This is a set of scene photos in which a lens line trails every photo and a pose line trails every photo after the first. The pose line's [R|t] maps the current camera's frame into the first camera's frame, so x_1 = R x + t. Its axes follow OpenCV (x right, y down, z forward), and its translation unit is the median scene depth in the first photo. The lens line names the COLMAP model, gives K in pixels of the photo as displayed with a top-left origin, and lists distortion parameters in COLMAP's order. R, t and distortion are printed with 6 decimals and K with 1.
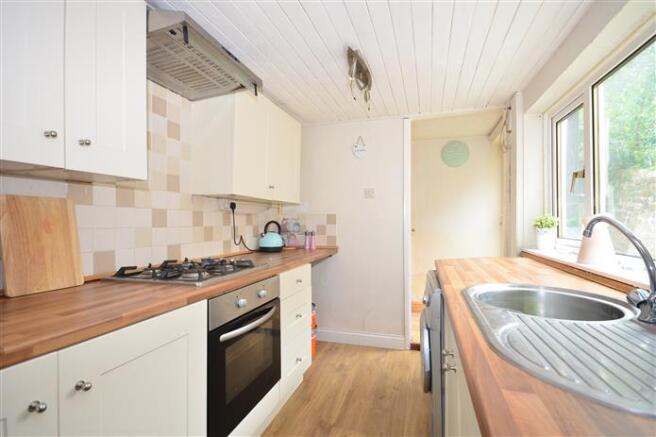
lens RADIAL K [[325.9, 0, 328.0], [0, 325.9, 218.5], [0, 0, 1]] dist [-0.000035, -0.000311]
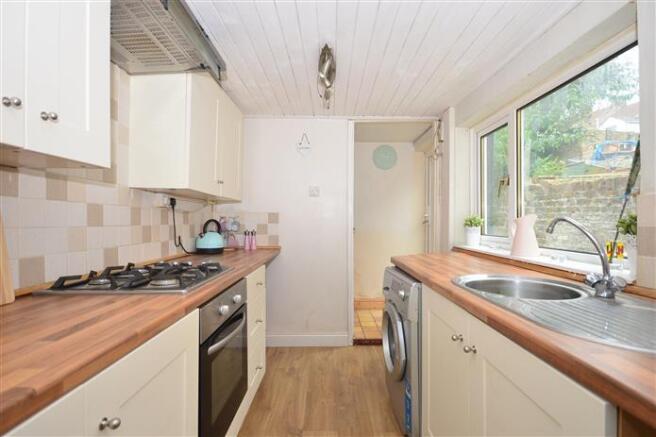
lens RADIAL K [[338.2, 0, 328.0], [0, 338.2, 218.5], [0, 0, 1]] dist [0.001785, 0.000193]
pose [[0.949461, 0.006767, 0.313811, -0.200177], [-0.007718, 0.999969, 0.001789, 0.001306], [-0.313789, -0.004120, 0.949484, 0.016305]]
